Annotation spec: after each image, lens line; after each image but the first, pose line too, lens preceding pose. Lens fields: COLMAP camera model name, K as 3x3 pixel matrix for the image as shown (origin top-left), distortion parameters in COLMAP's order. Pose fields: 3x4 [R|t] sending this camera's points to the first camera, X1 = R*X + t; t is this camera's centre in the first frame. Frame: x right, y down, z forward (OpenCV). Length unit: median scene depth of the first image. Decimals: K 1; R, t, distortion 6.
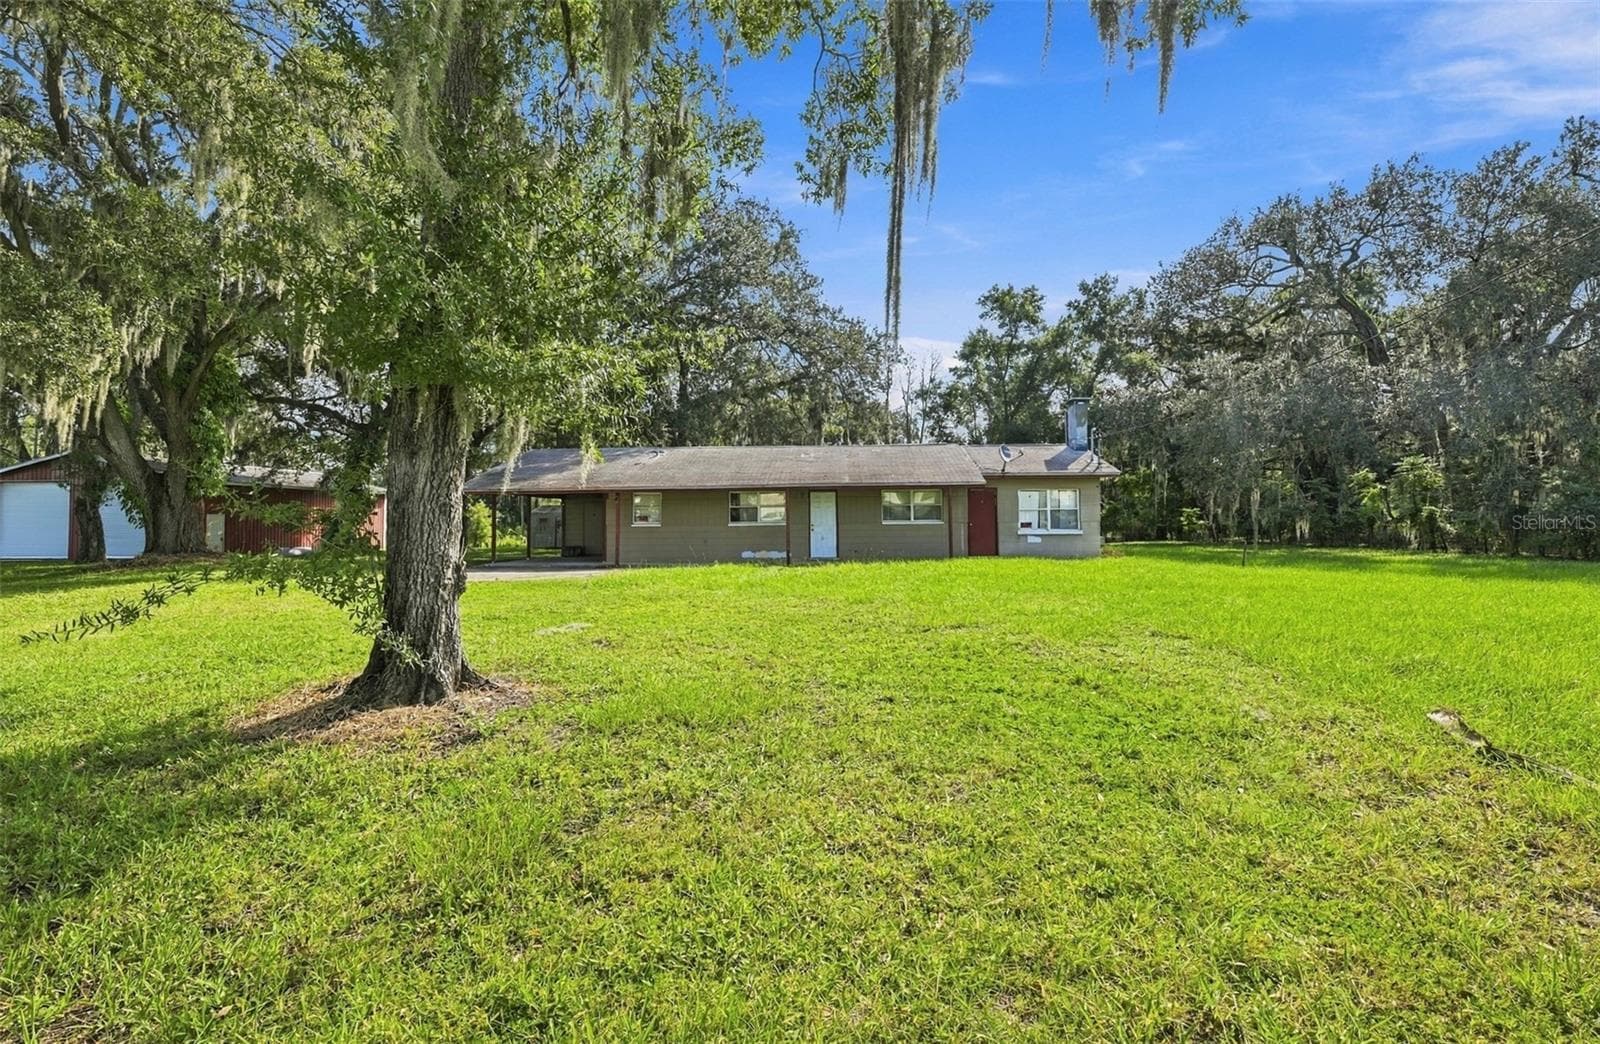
lens RADIAL K [[736.9, 0, 800.0], [0, 736.9, 522.0], [0, 0, 1]] dist [-0.001319, -0.000083]
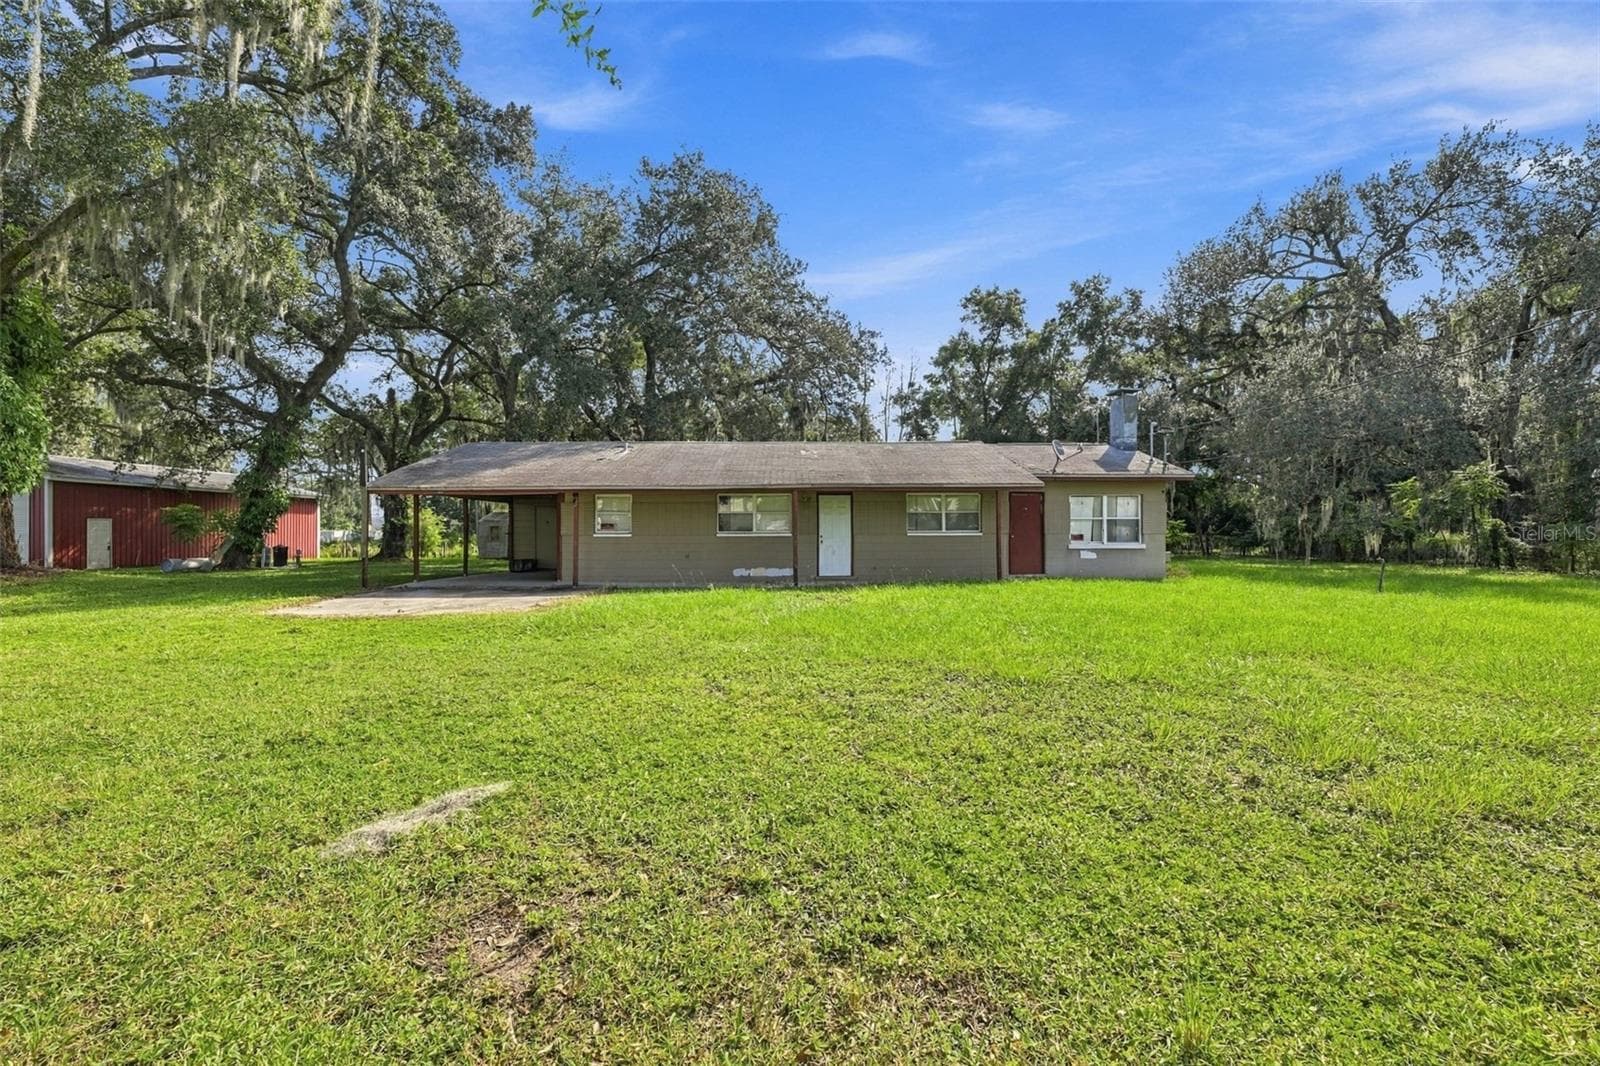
lens RADIAL K [[673.0, 0, 789.7], [0, 673.0, 541.3], [0, 0, 1]] dist [0.000552, 0.000151]
pose [[0.997962, 0.005216, 0.063596, -0.043047], [-0.006088, 0.999890, 0.013527, 0.000099], [-0.063518, -0.013886, 0.997884, 0.176756]]
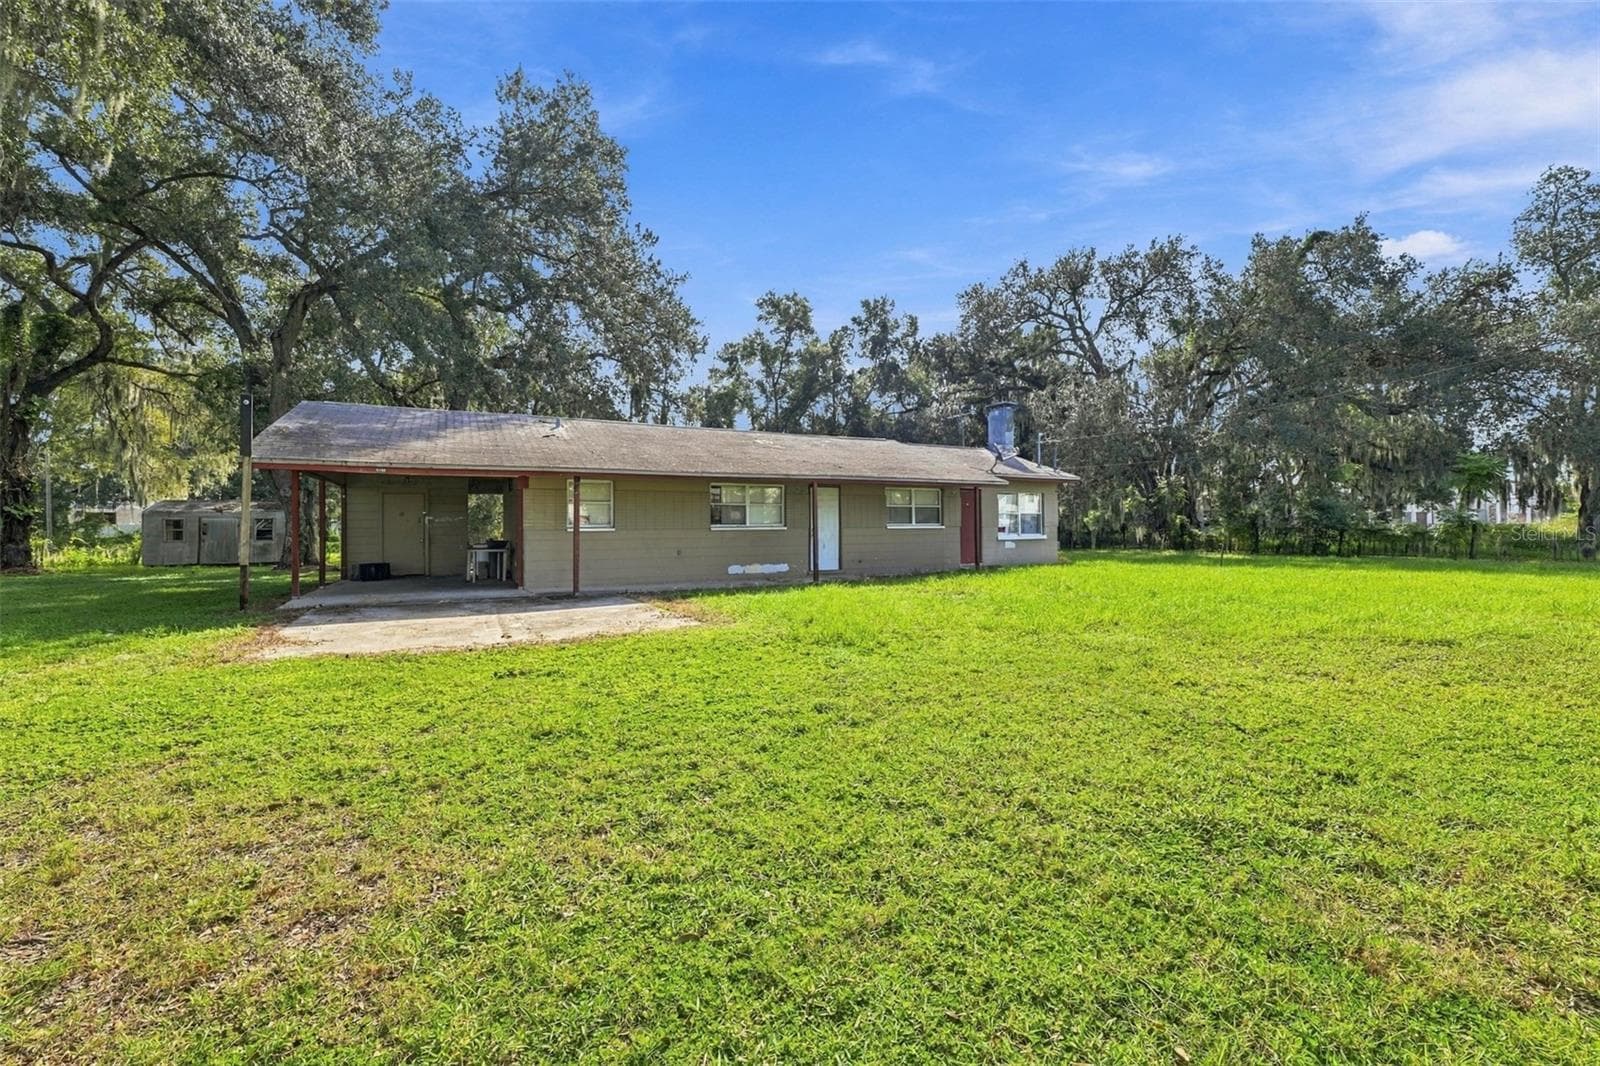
lens RADIAL K [[673.0, 0, 789.7], [0, 673.0, 541.3], [0, 0, 1]] dist [0.000552, 0.000151]
pose [[0.851346, -0.007401, 0.524552, -0.251461], [-0.002384, 0.999836, 0.017977, 0.002783], [-0.524599, -0.016555, 0.851189, 0.272554]]
